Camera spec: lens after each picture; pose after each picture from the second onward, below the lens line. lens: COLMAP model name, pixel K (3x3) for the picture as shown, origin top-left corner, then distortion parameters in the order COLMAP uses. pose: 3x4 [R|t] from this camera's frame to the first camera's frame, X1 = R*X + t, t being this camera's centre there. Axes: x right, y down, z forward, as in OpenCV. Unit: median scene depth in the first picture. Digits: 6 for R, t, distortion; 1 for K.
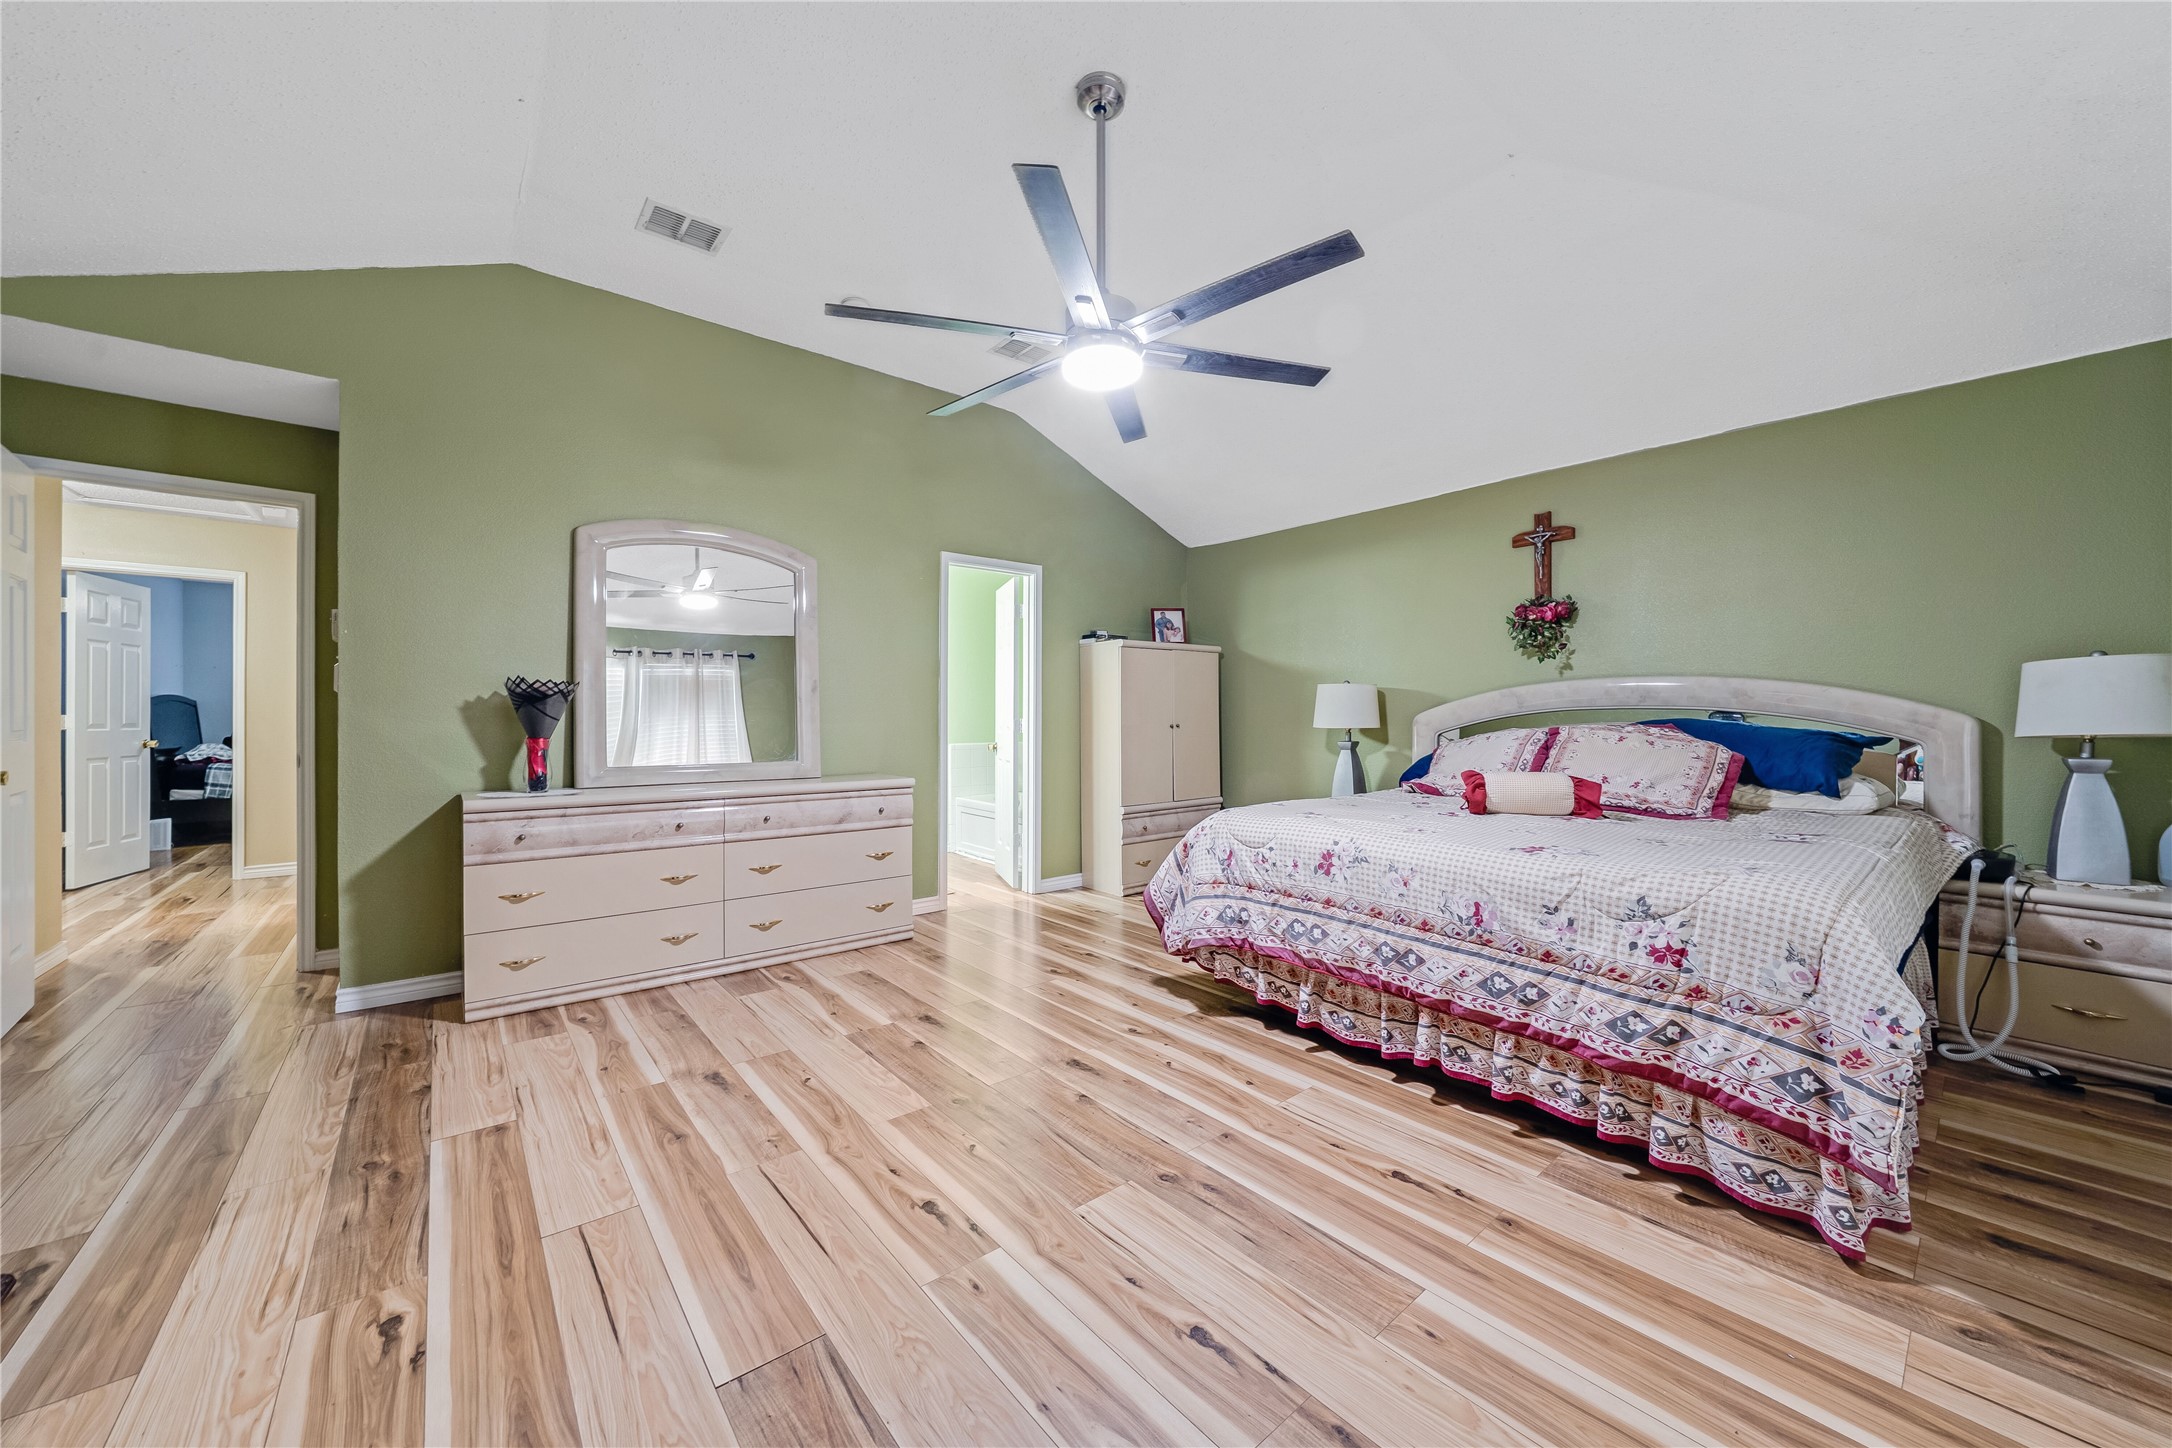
lens RADIAL K [[783.8, 0, 1086.0], [0, 783.8, 724.0], [0, 0, 1]] dist [-0.027648, 0.005986]
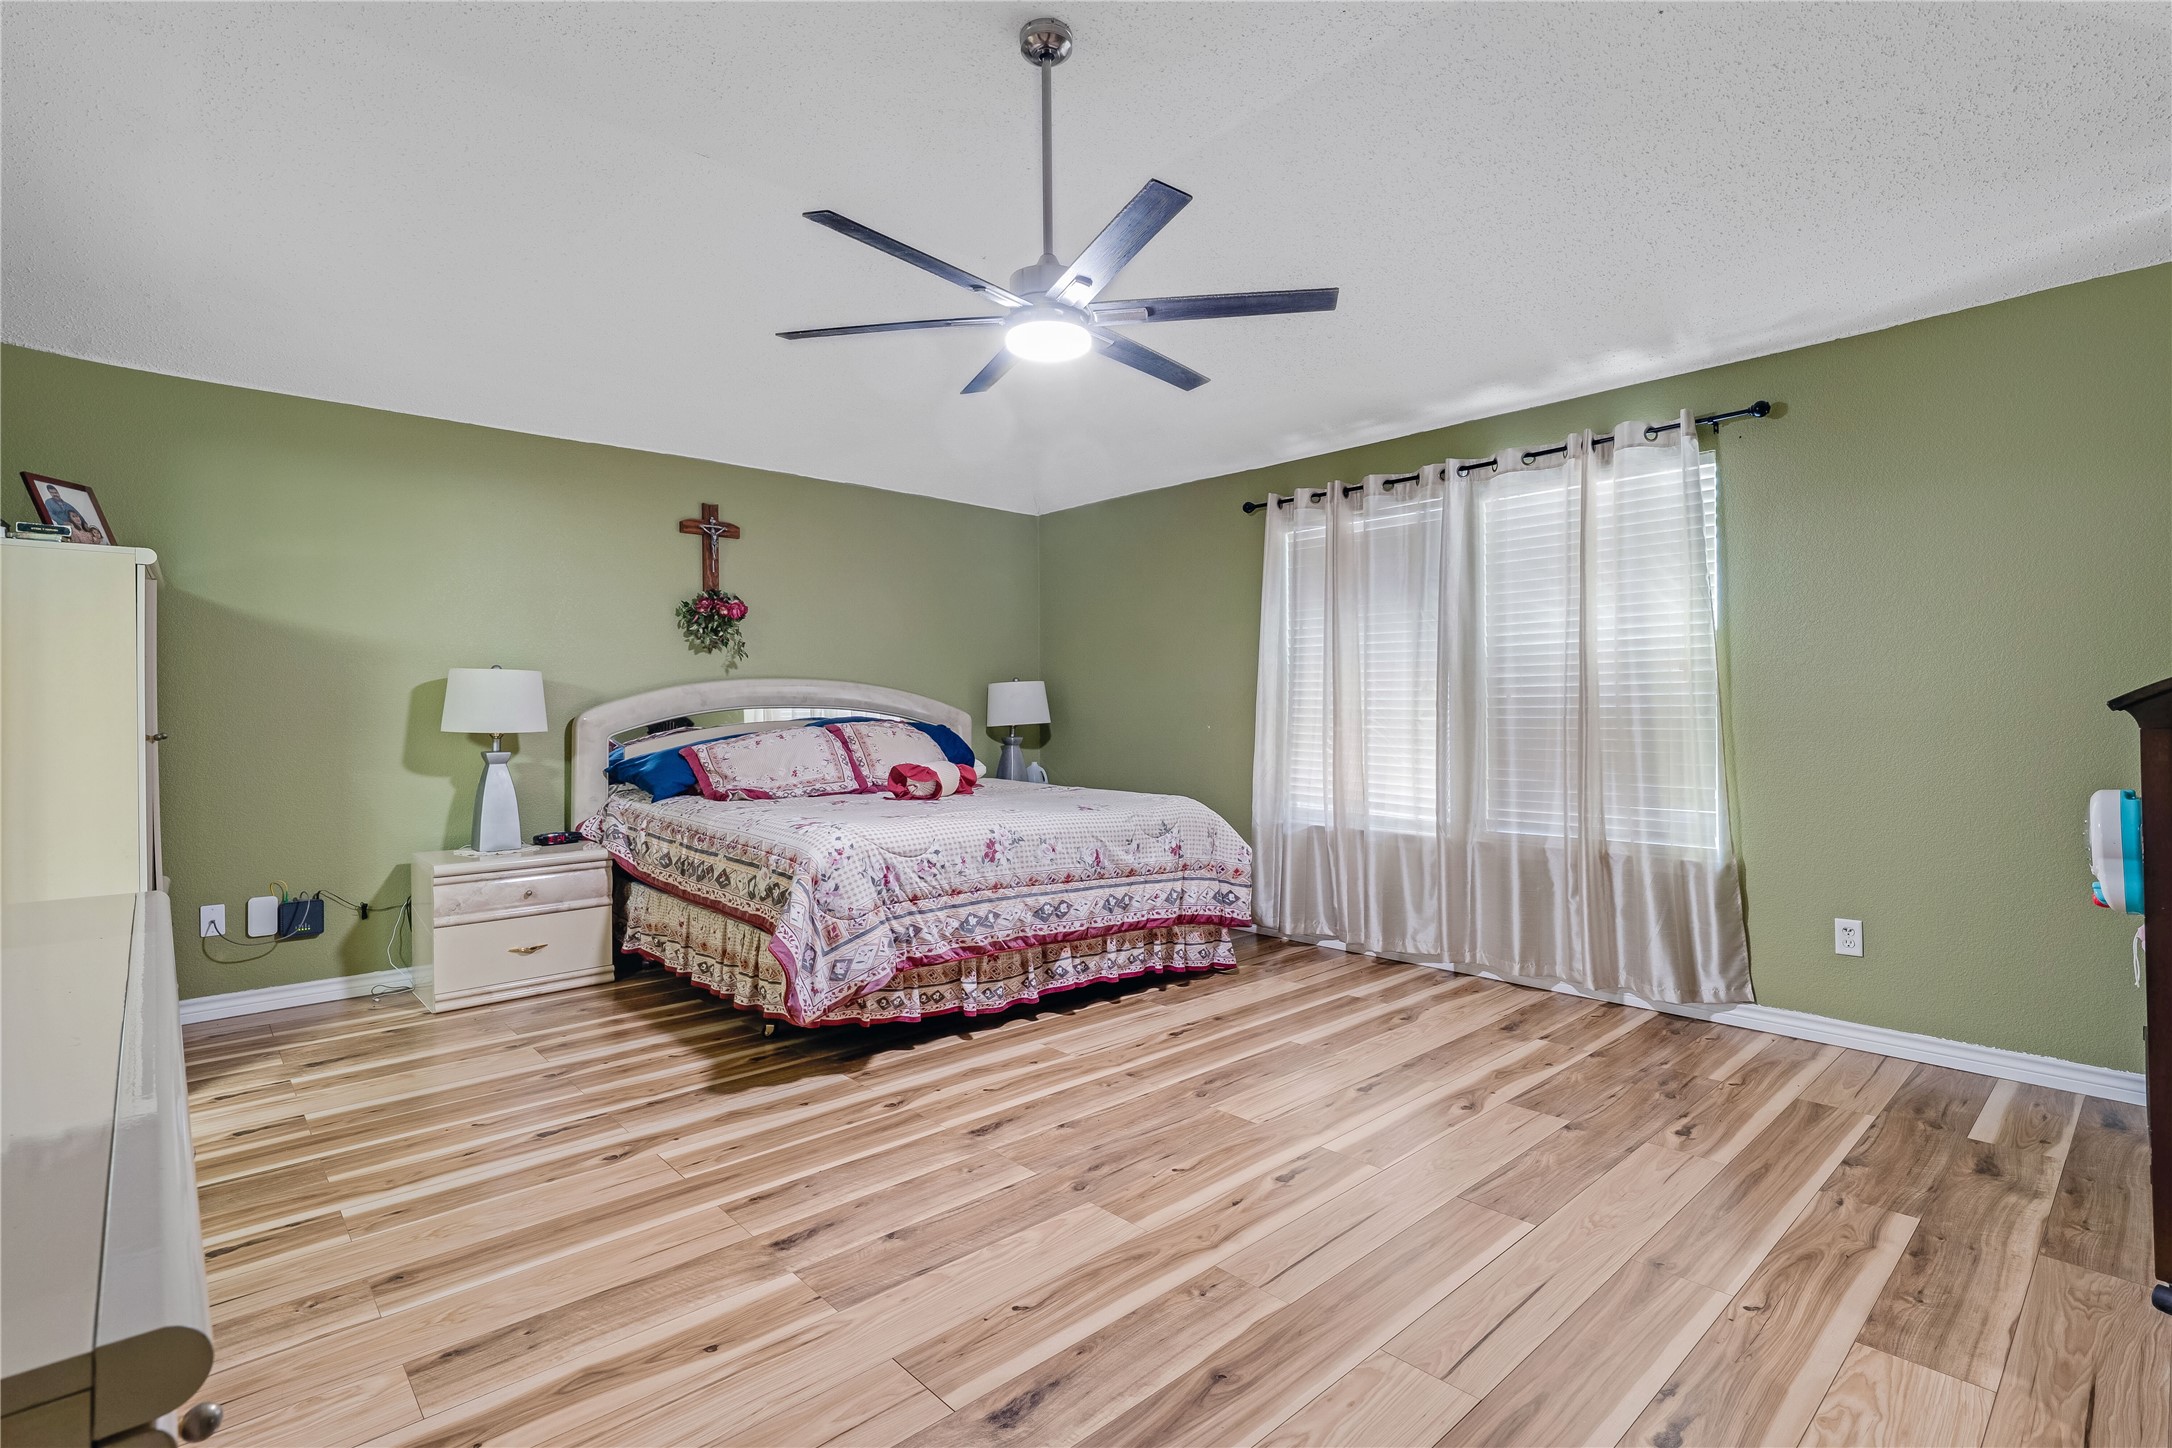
lens RADIAL K [[1026.5, 0, 1086.0], [0, 1026.5, 724.0], [0, 0, 1]] dist [-0.002808, -0.000478]
pose [[-0.046854, -0.009789, 0.998854, -1.174020], [0.012813, 0.999864, 0.010400, -0.010384], [-0.998820, 0.013285, -0.046723, 0.987570]]
